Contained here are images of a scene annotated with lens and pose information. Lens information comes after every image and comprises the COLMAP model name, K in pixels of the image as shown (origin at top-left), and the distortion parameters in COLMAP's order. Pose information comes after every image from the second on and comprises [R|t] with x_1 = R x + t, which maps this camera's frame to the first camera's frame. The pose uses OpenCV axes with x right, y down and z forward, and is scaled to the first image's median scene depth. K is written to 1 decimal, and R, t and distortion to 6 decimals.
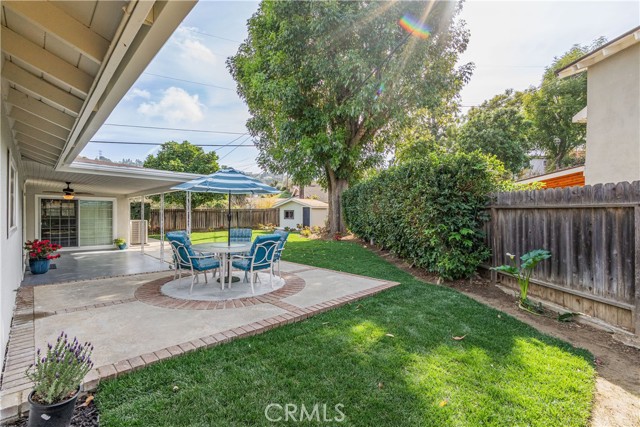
lens RADIAL K [[288.0, 0, 317.9], [0, 288.0, 217.6], [0, 0, 1]] dist [-0.000097, 0.001609]
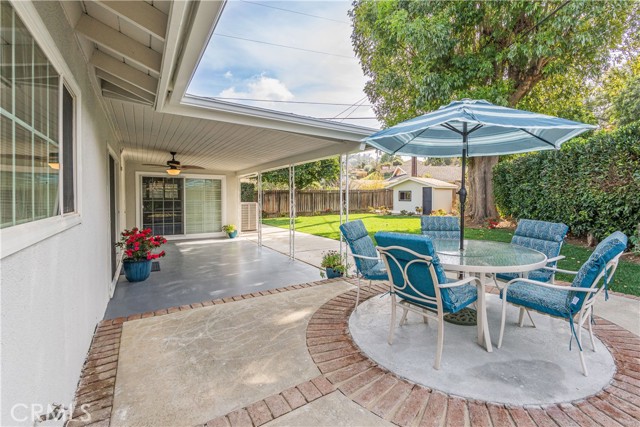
lens RADIAL K [[288.0, 0, 369.0], [0, 288.0, 202.8], [0, 0, 1]] dist [-0.000097, 0.001609]
pose [[0.994174, -0.001748, -0.107771, -0.198615], [0.002806, 0.999949, 0.009670, 0.002632], [0.107749, -0.009916, 0.994129, 0.219089]]
